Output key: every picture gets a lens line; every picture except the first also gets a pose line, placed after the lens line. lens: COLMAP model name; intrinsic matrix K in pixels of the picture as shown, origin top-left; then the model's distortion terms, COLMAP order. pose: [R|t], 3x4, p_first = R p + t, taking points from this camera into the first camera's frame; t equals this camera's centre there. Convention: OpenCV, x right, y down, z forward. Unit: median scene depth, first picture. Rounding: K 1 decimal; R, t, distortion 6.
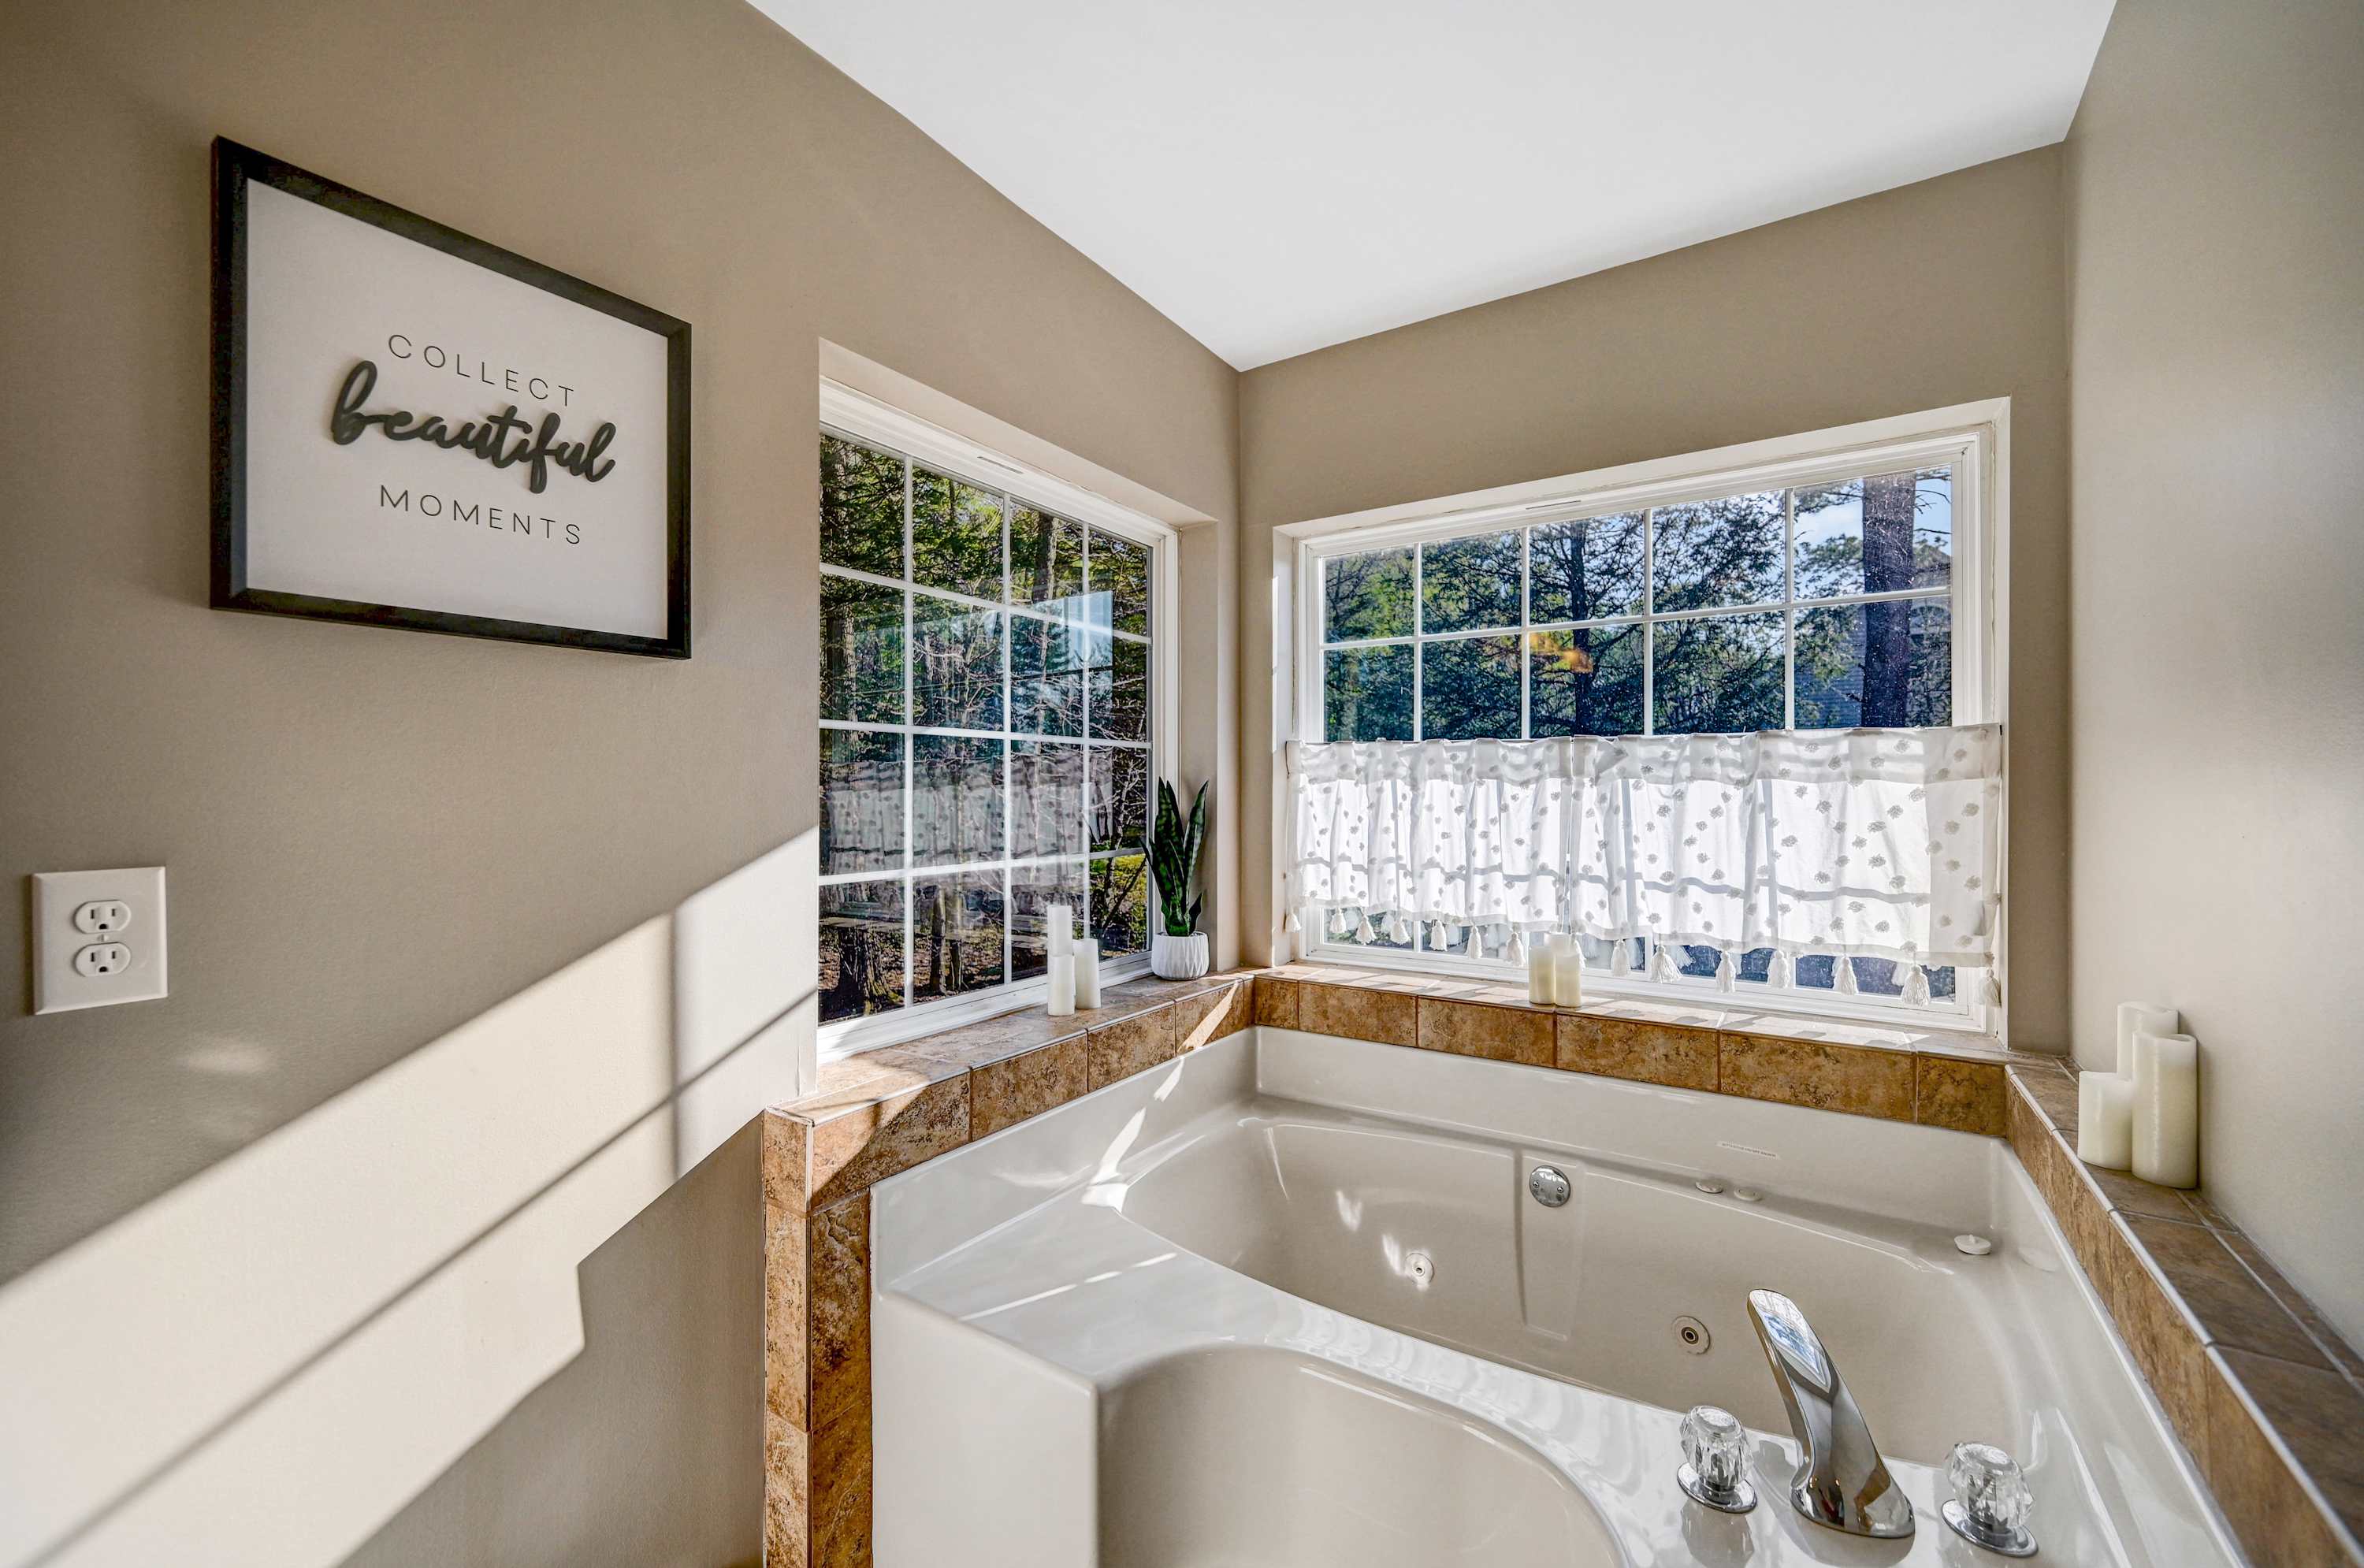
lens RADIAL K [[953.1, 0, 1184.4], [0, 953.1, 791.4], [0, 0, 1]] dist [-0.001078, 0.000003]
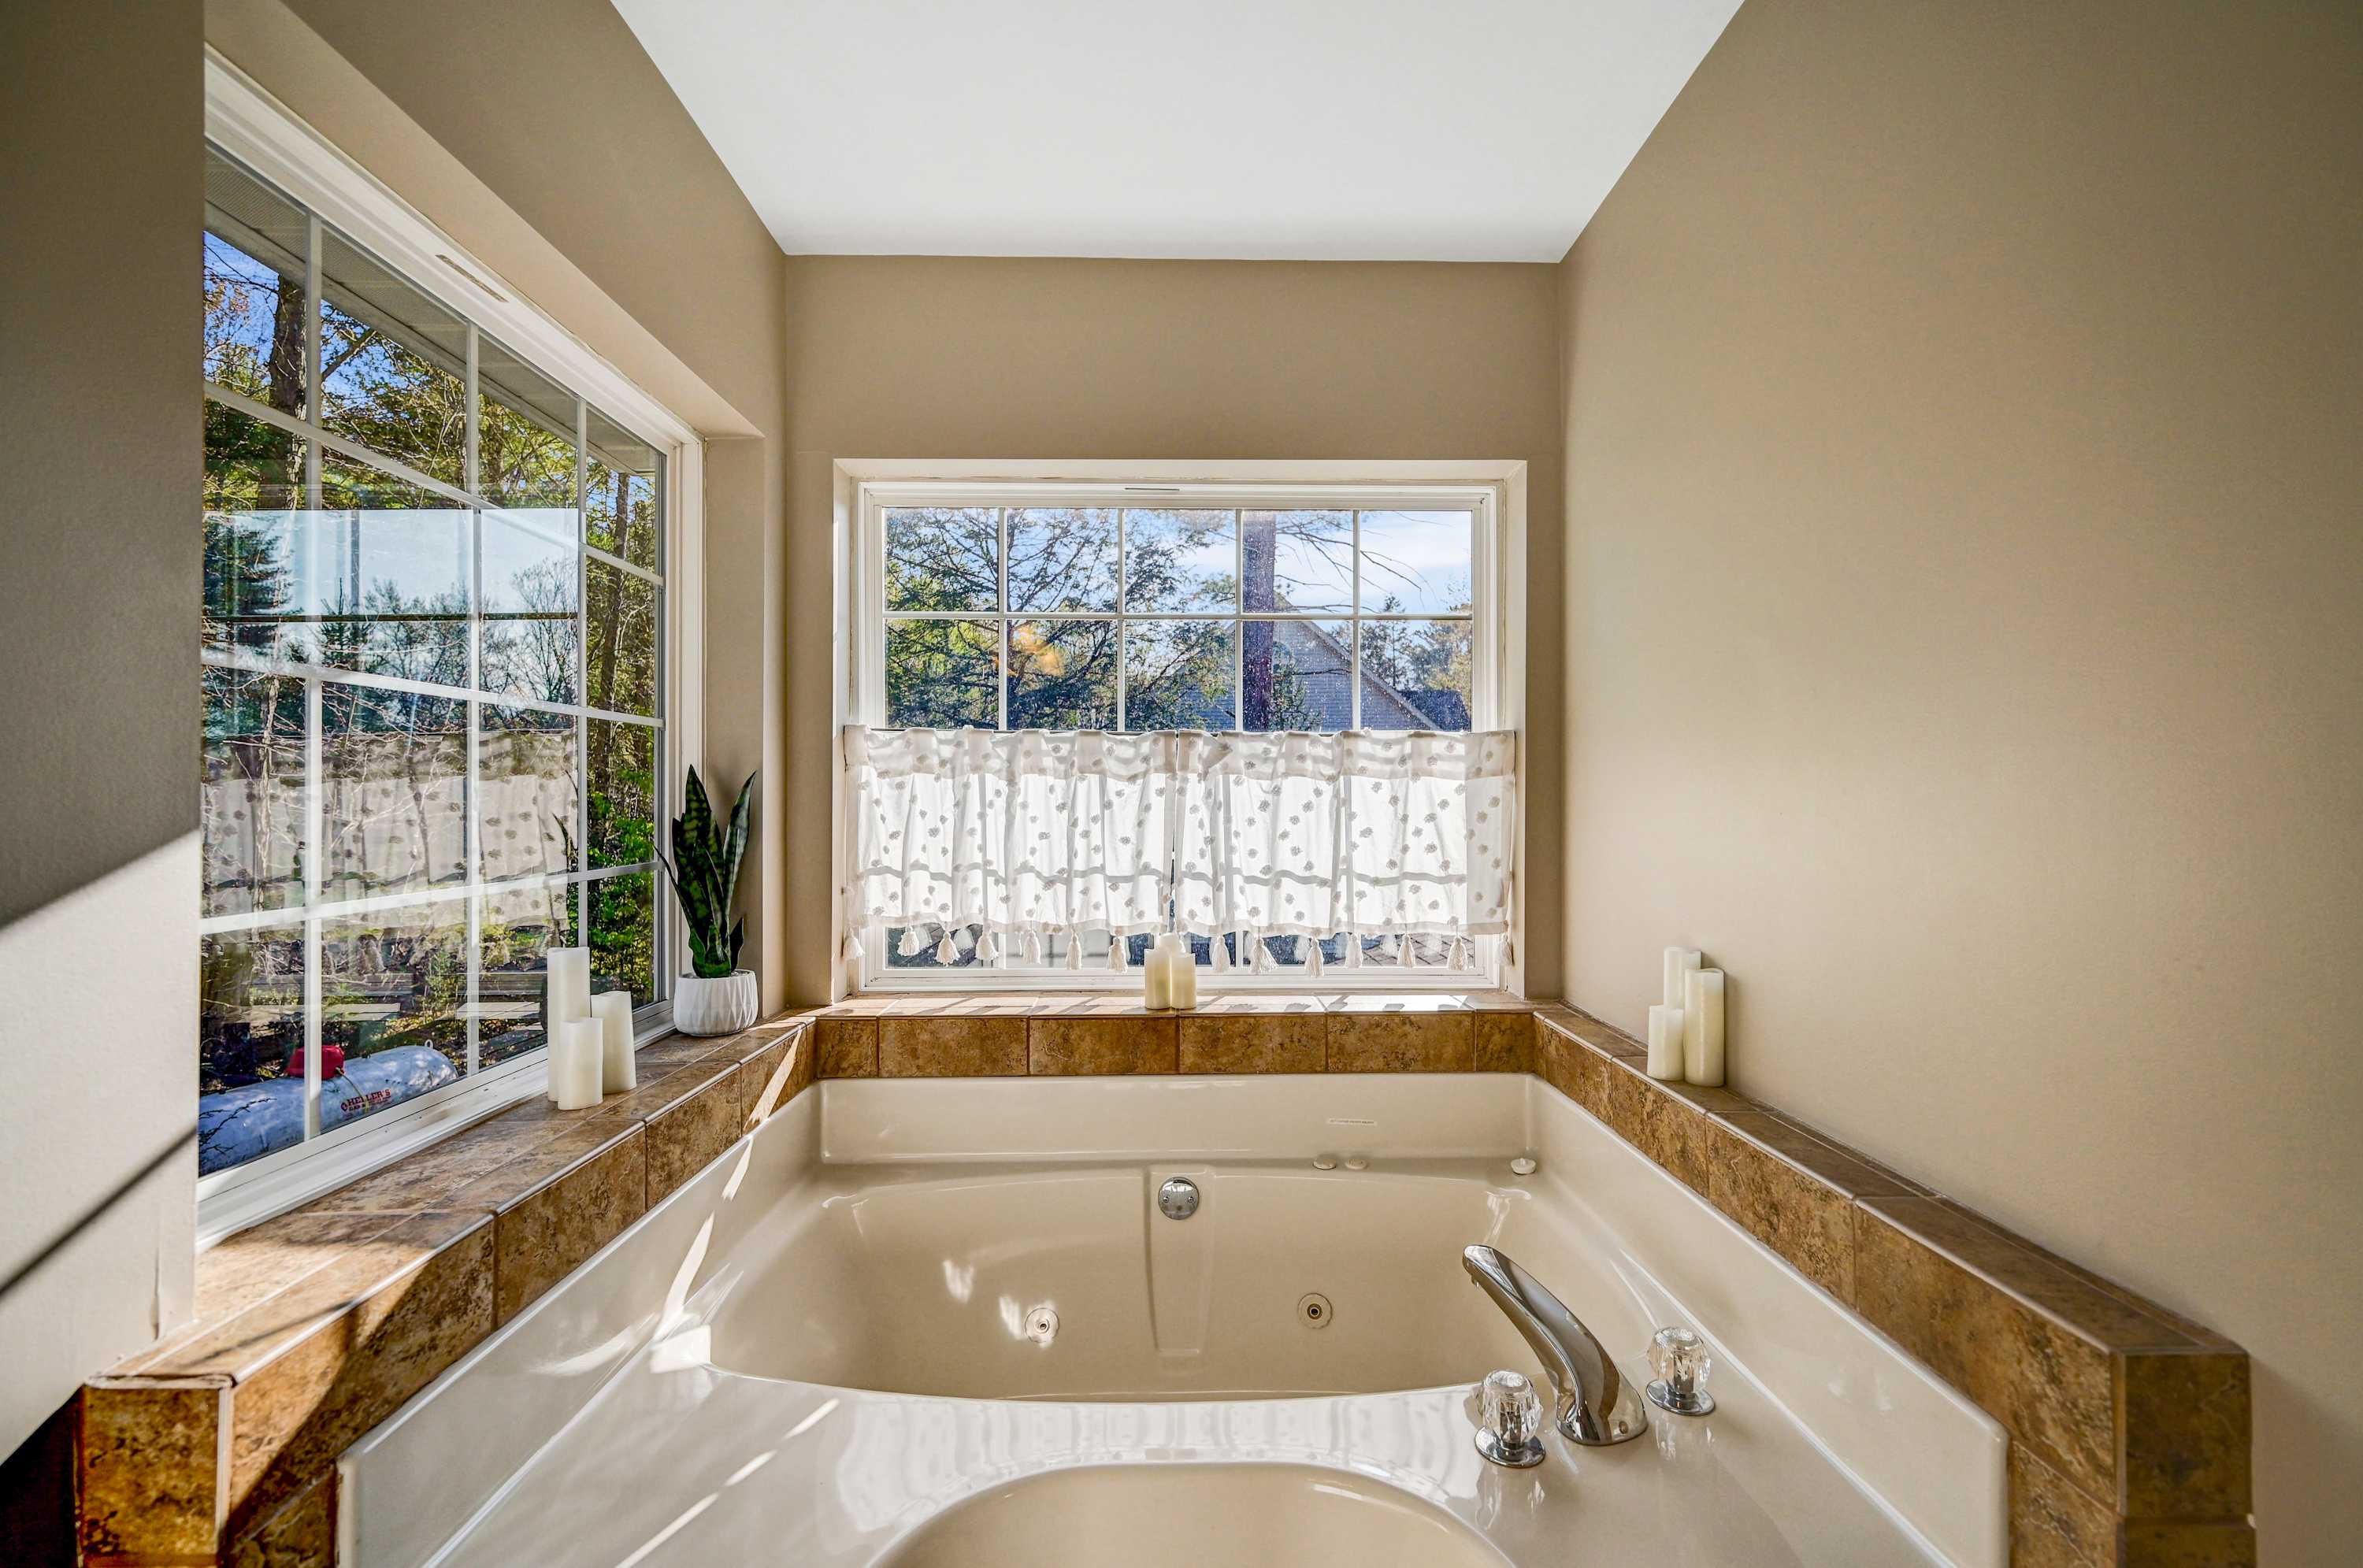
lens RADIAL K [[1018.4, 0, 1203.1], [0, 1018.4, 798.4], [0, 0, 1]] dist [-0.000765, 0.000530]
pose [[0.821345, -0.000206, 0.570432, -0.185899], [0.000740, 0.999999, -0.000705, 0.013910], [-0.570431, 0.001001, 0.821345, 0.149382]]
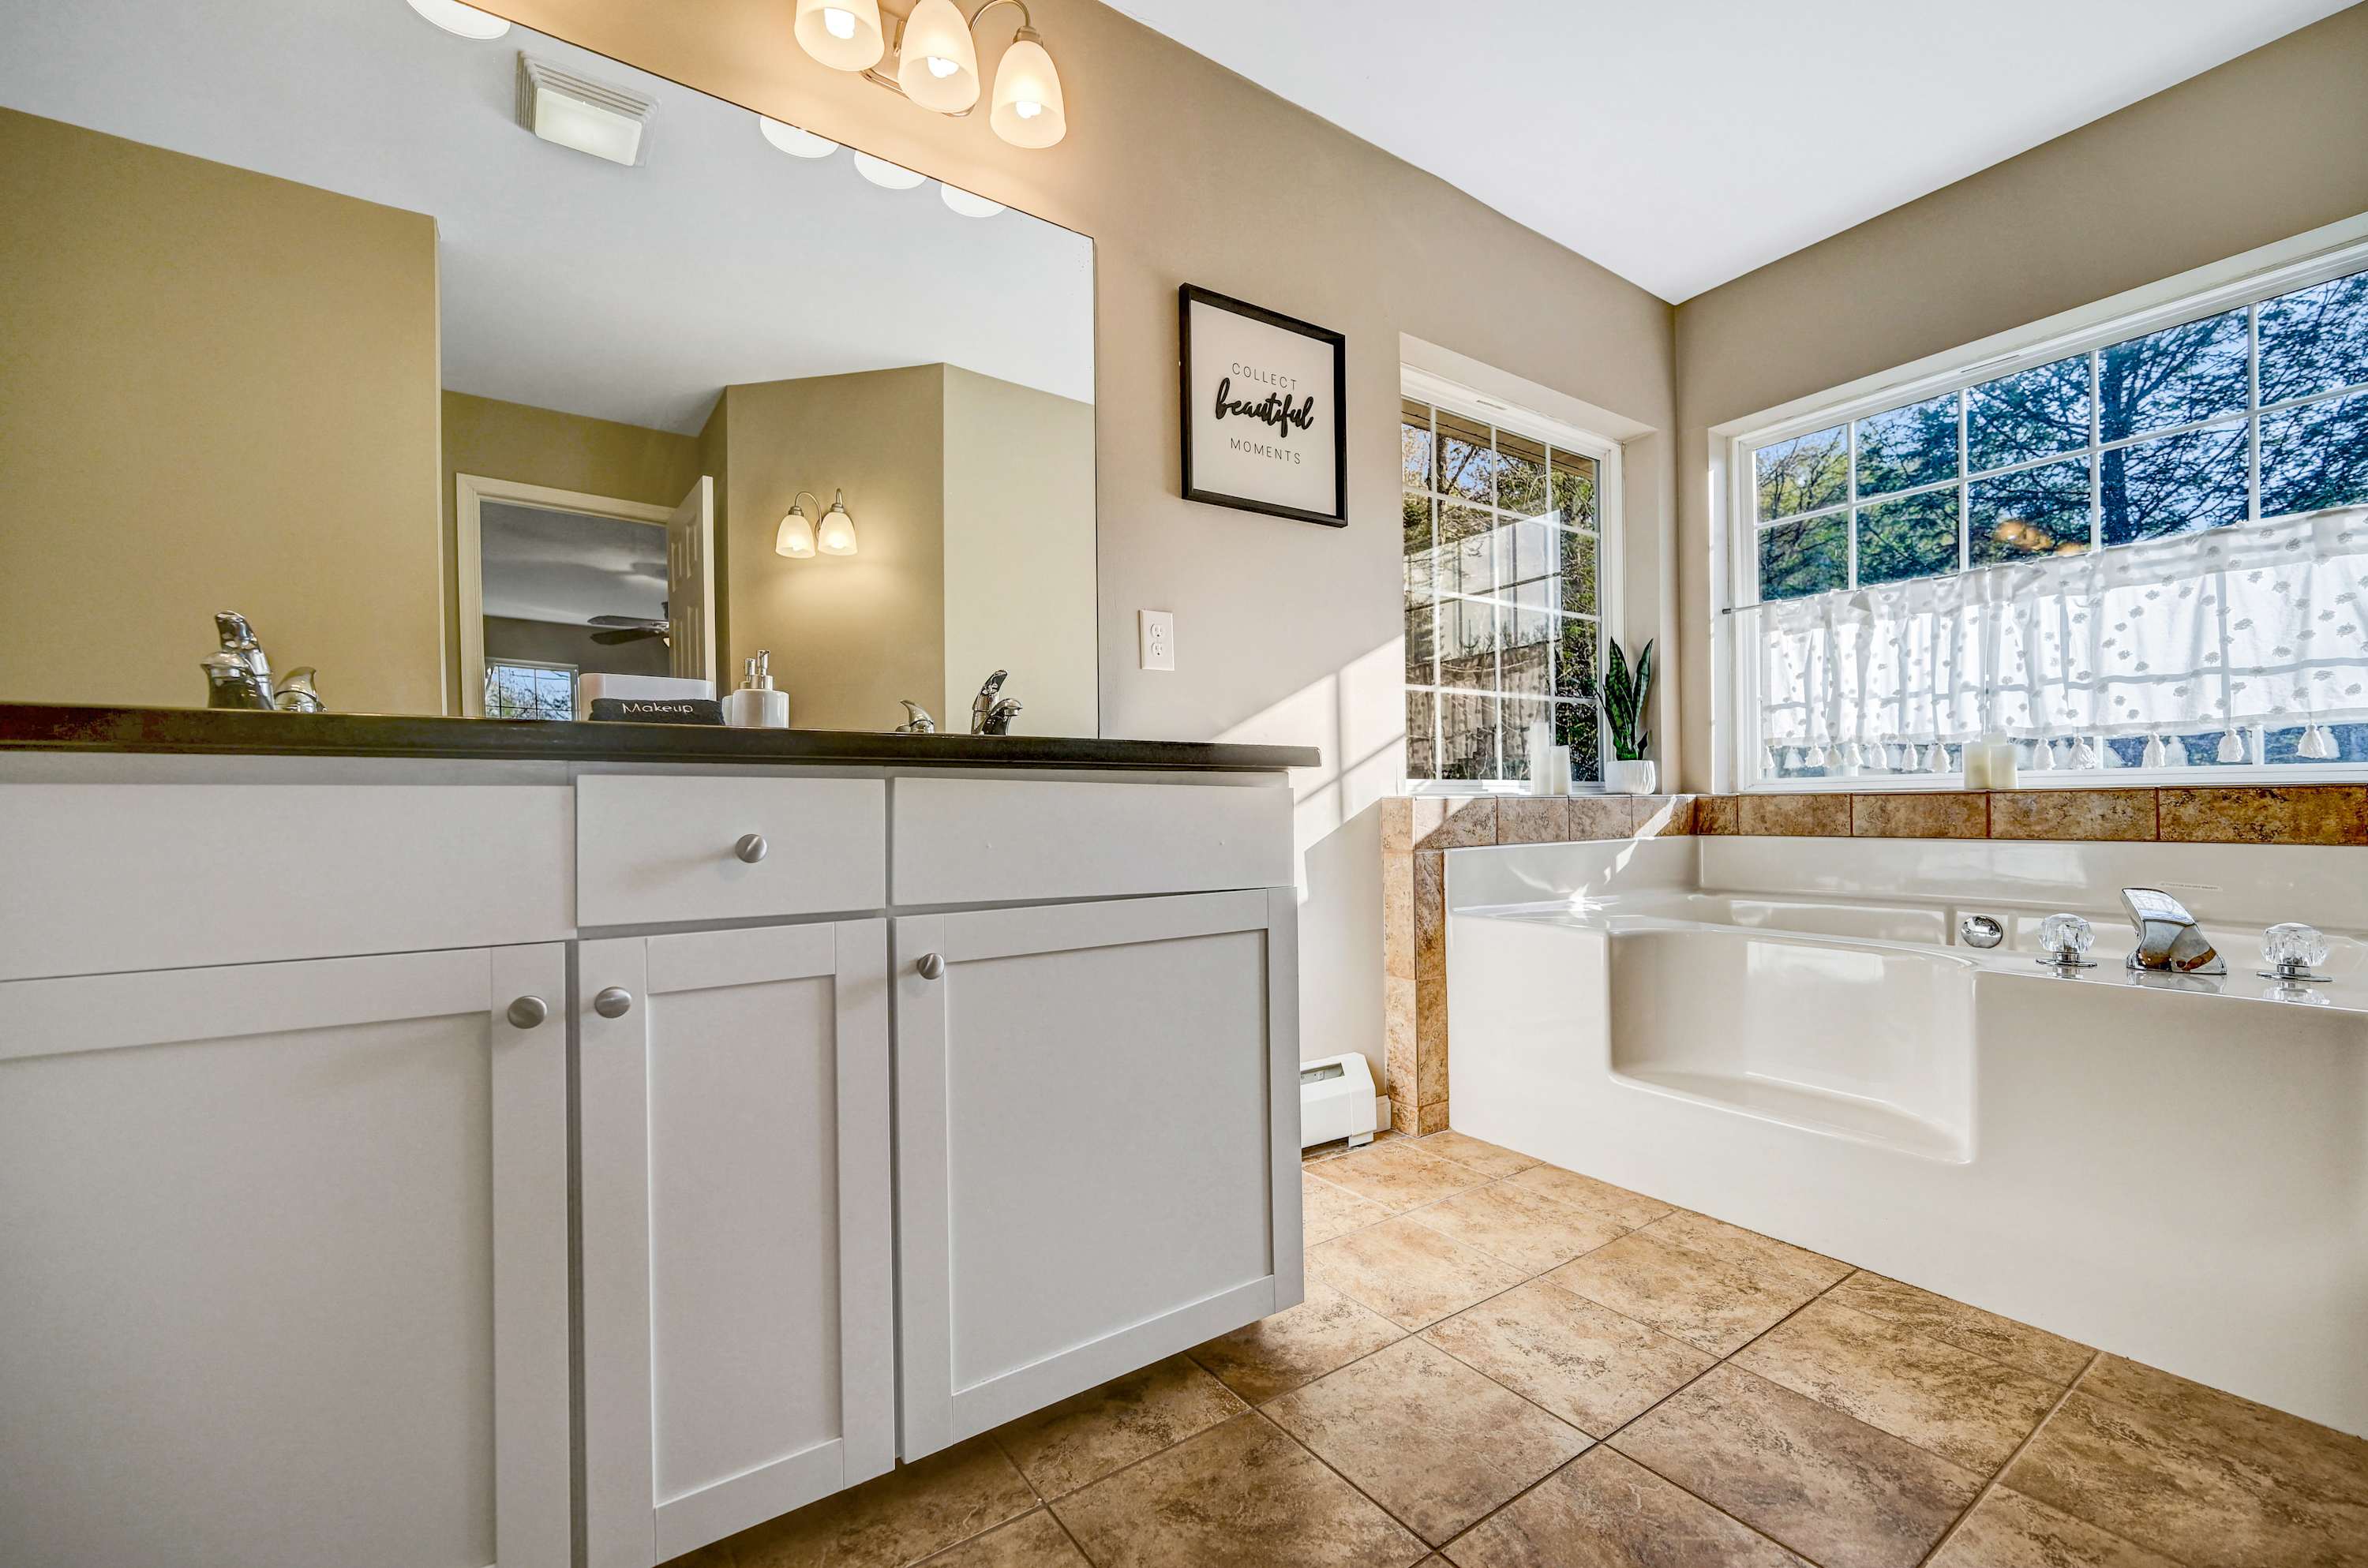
lens RADIAL K [[968.7, 0, 1183.8], [0, 968.7, 804.5], [0, 0, 1]] dist [-0.000198, 0.000405]
pose [[0.926312, -0.012789, -0.376540, -0.086788], [0.015683, 0.999866, 0.004622, 0.239680], [0.376430, -0.010187, 0.926389, -0.514023]]
